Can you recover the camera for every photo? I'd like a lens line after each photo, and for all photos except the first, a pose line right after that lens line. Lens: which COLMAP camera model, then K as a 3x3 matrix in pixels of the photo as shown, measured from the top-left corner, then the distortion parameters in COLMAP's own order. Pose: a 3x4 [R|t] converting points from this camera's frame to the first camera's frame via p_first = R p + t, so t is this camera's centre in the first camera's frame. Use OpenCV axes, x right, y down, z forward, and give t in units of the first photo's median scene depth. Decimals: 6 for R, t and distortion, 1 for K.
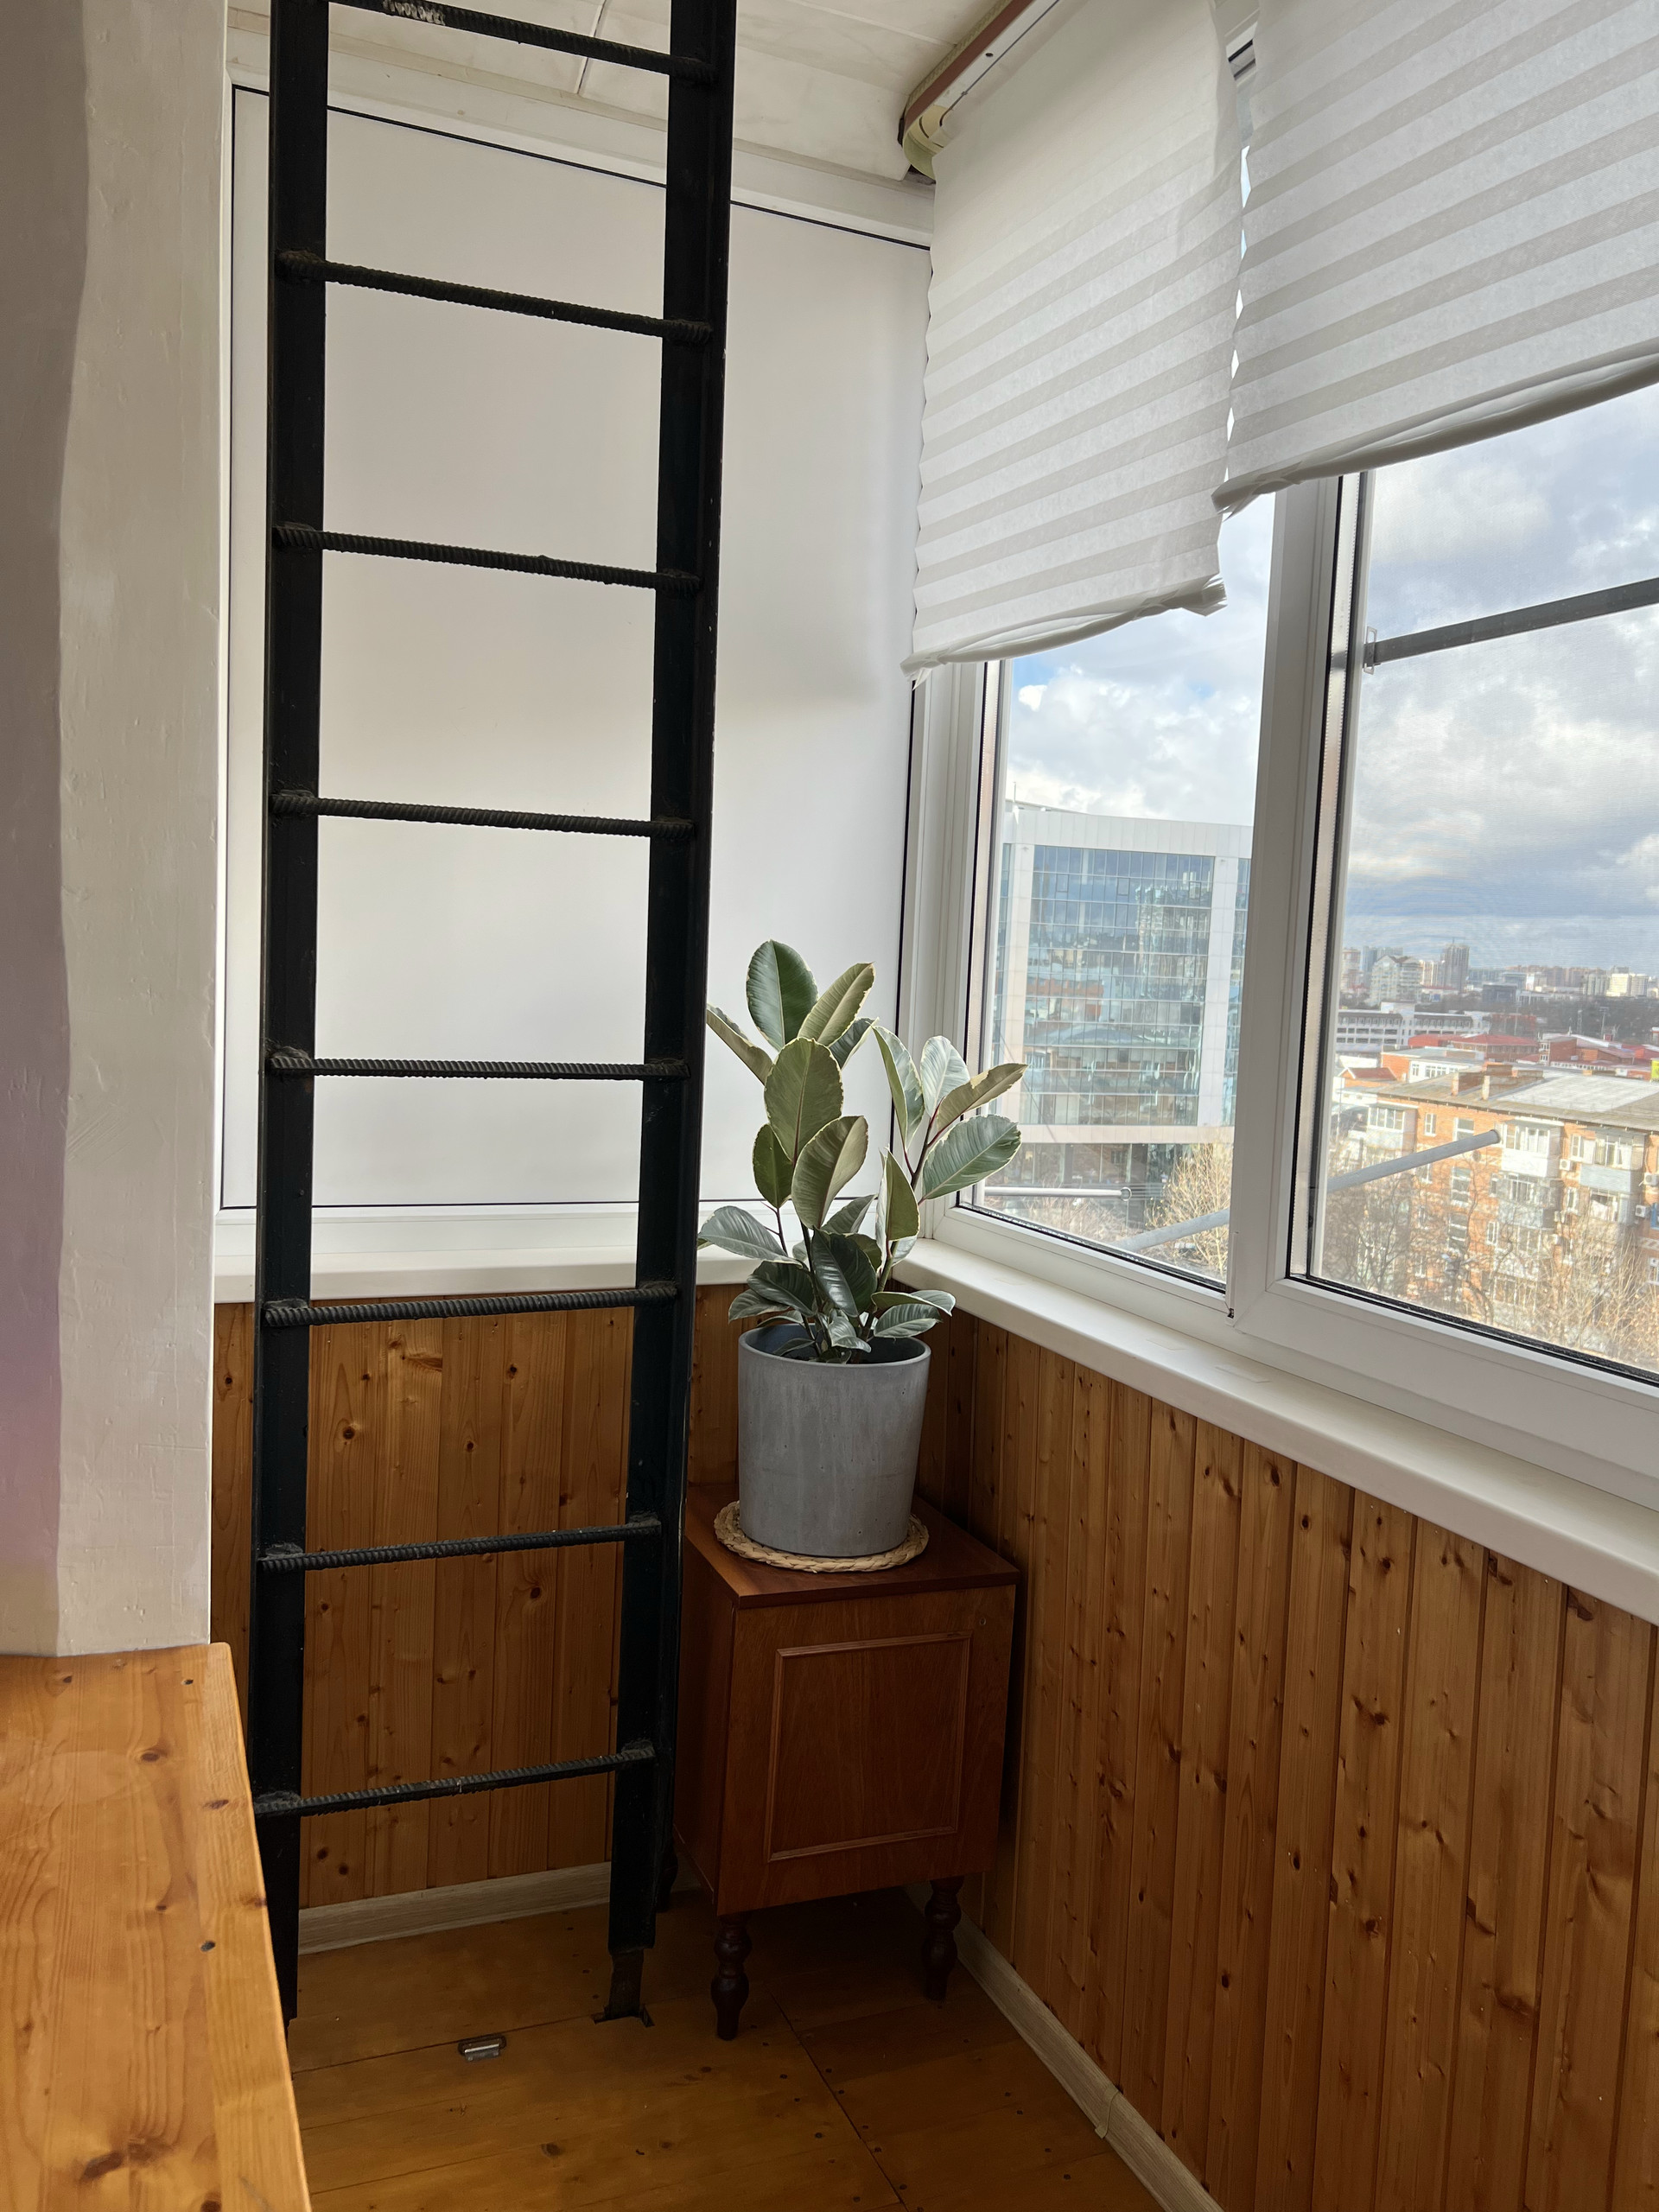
lens RADIAL K [[1675.4, 0, 835.2], [0, 1675.4, 1096.3], [0, 0, 1]] dist [0.042575, -0.047558]
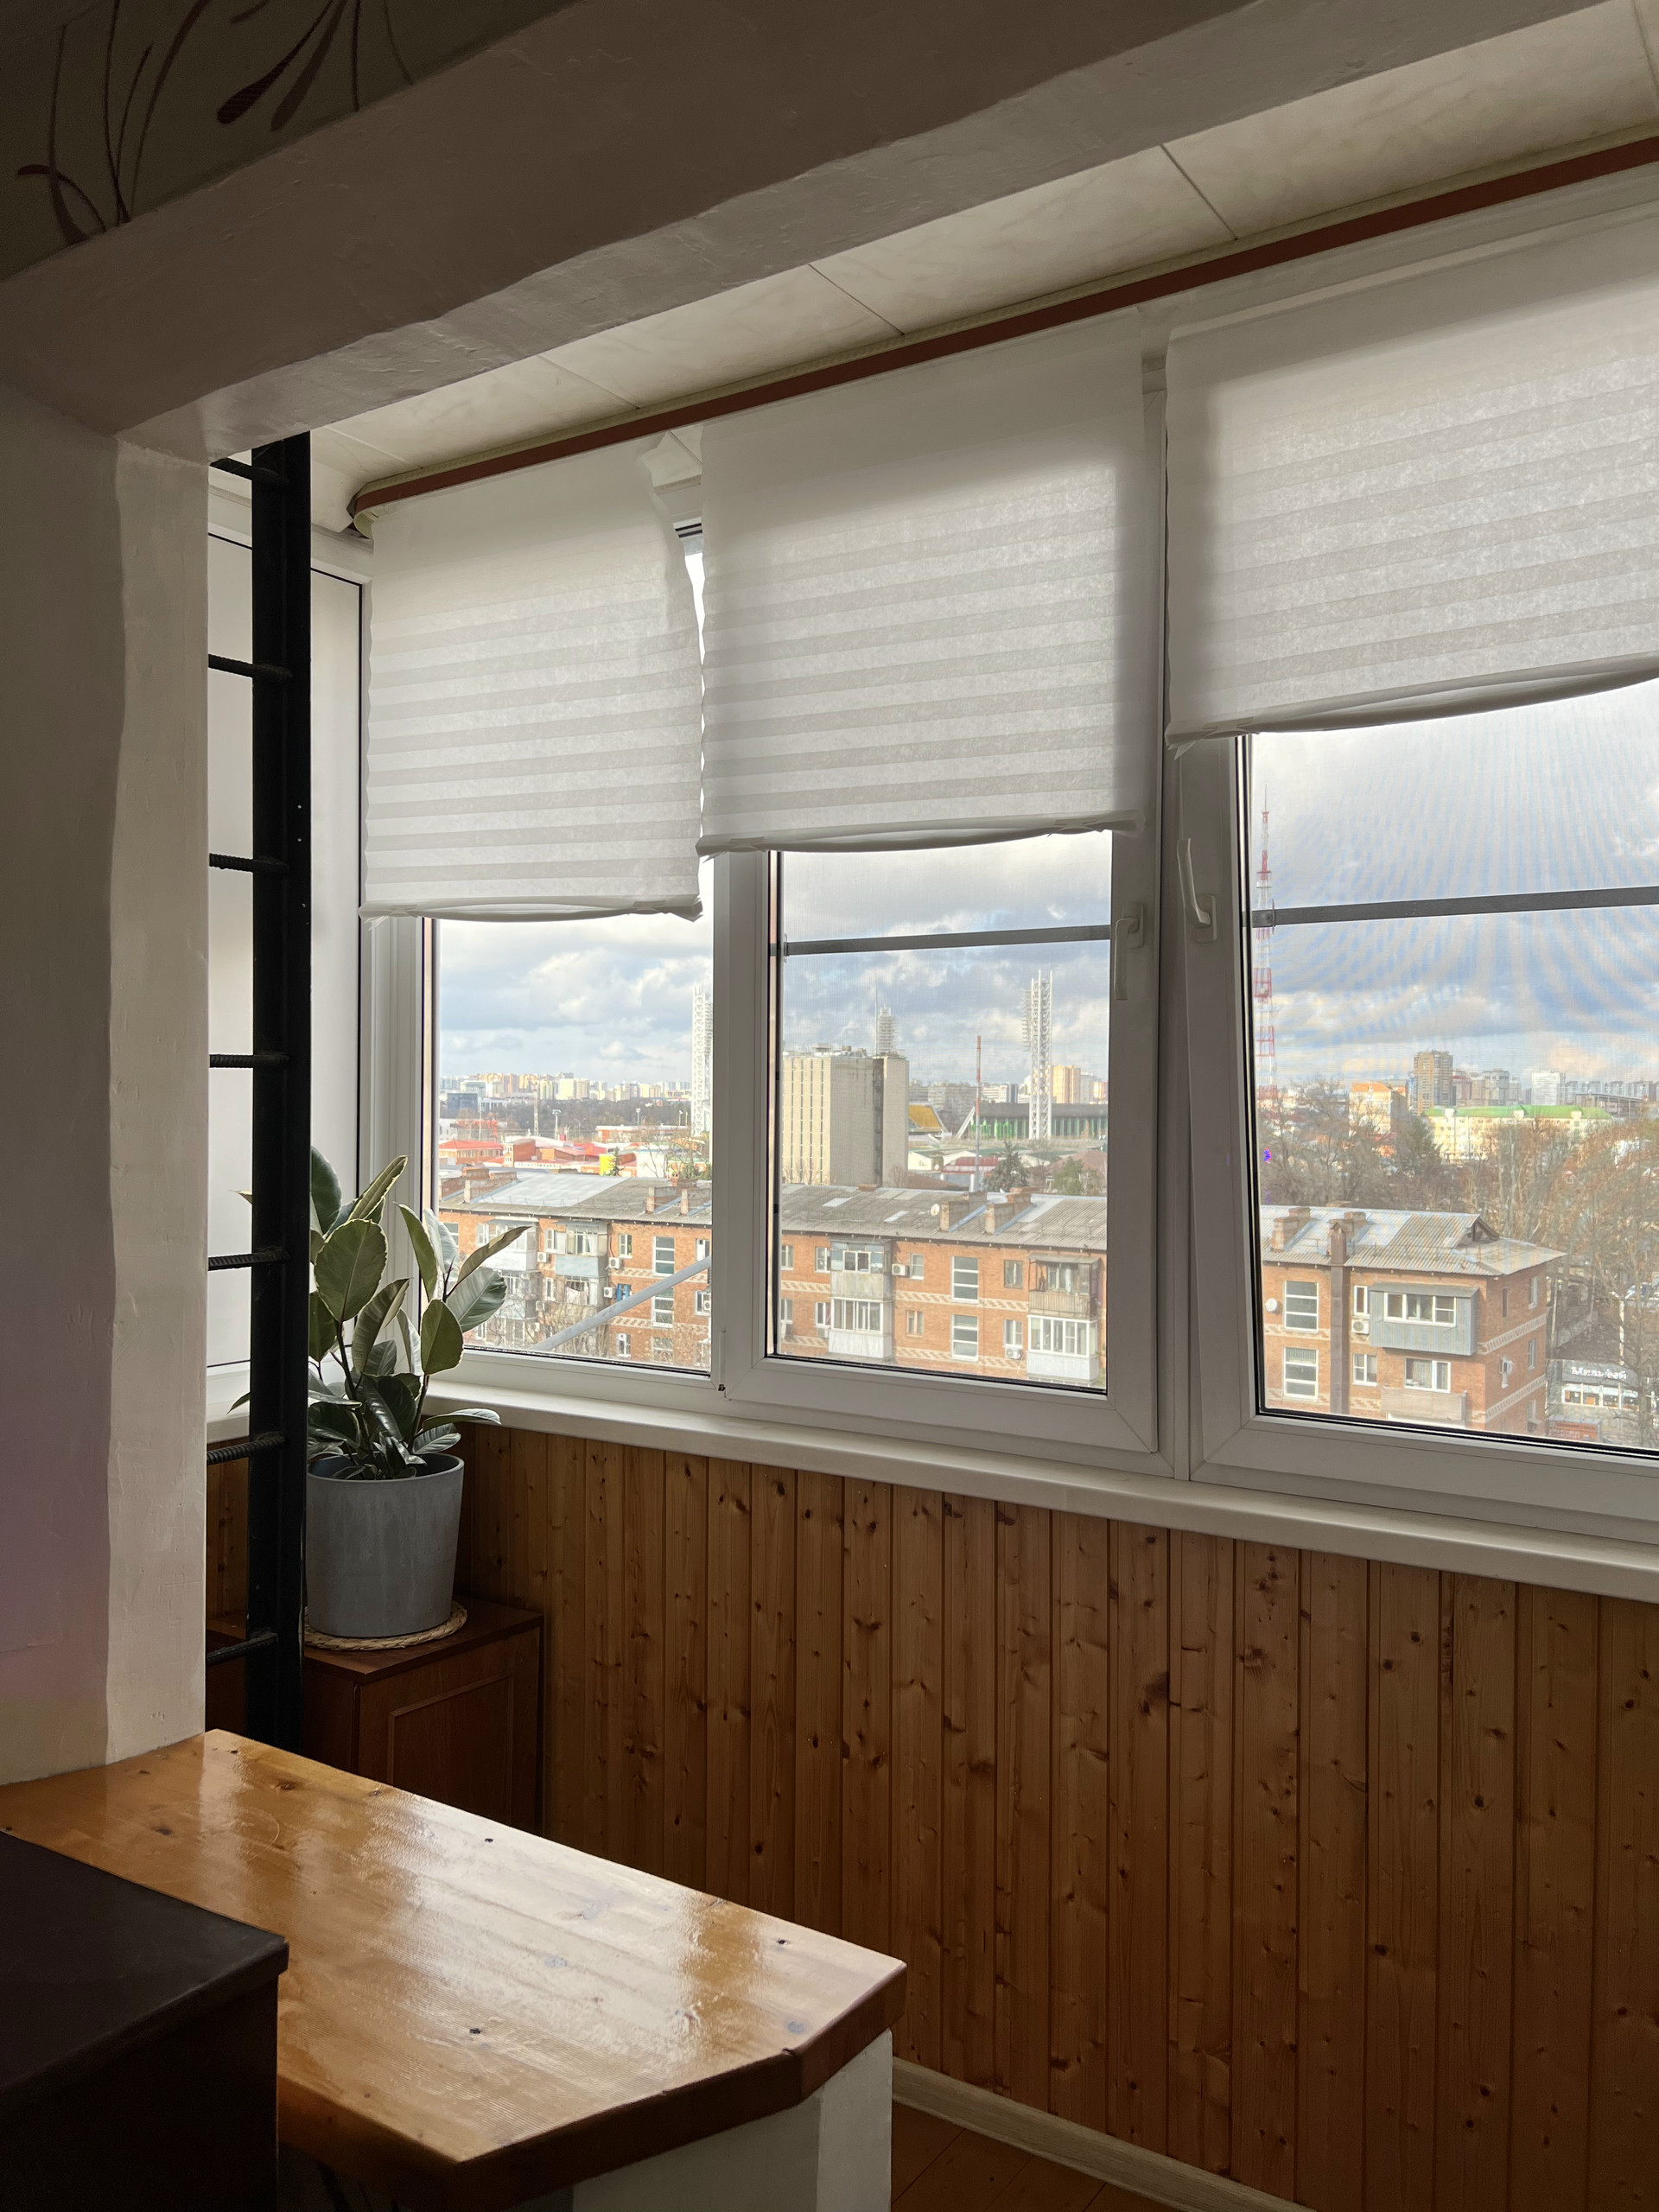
lens RADIAL K [[1675.4, 0, 827.6], [0, 1675.4, 1104.2], [0, 0, 1]] dist [0.042575, -0.047558]
pose [[0.831188, -0.040482, 0.554515, -0.479180], [0.075022, 0.996391, -0.039712, -0.051177], [-0.550906, 0.074609, 0.831226, -0.275067]]
